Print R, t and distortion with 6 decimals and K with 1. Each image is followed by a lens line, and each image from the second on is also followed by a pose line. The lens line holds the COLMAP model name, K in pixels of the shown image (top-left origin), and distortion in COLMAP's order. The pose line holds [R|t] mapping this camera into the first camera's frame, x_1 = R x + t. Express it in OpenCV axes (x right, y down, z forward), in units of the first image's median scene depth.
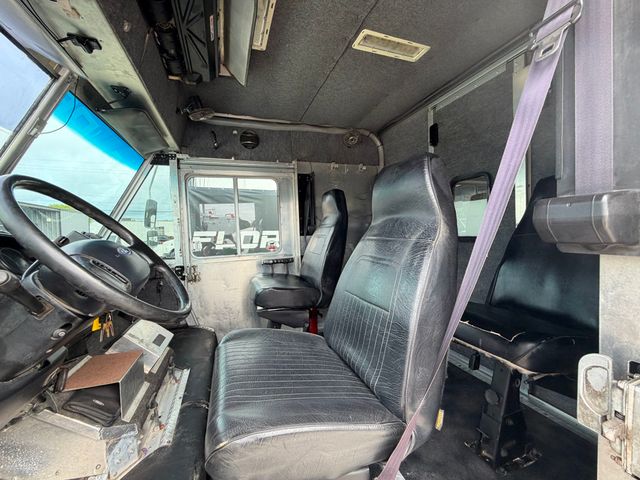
lens RADIAL K [[254.9, 0, 320.5], [0, 254.9, 239.1], [0, 0, 1]] dist [-0.000130, 0.000022]
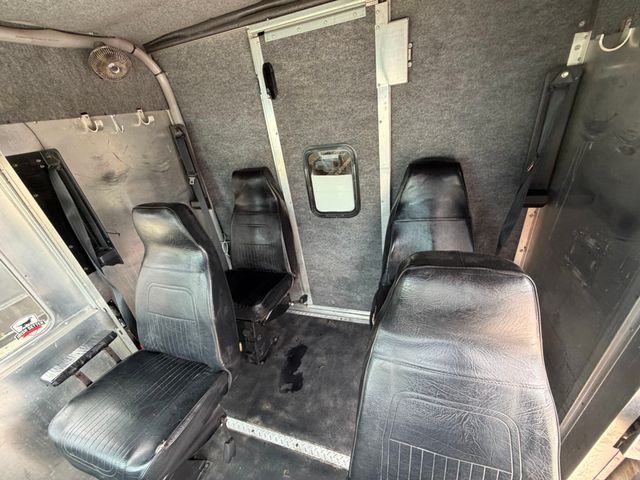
lens RADIAL K [[254.9, 0, 320.5], [0, 254.9, 239.1], [0, 0, 1]] dist [-0.000130, 0.000022]
pose [[0.611938, -0.415804, 0.672785, -0.105392], [0.139934, 0.894151, 0.425338, -0.238799], [-0.778428, -0.166135, 0.605350, 0.307568]]
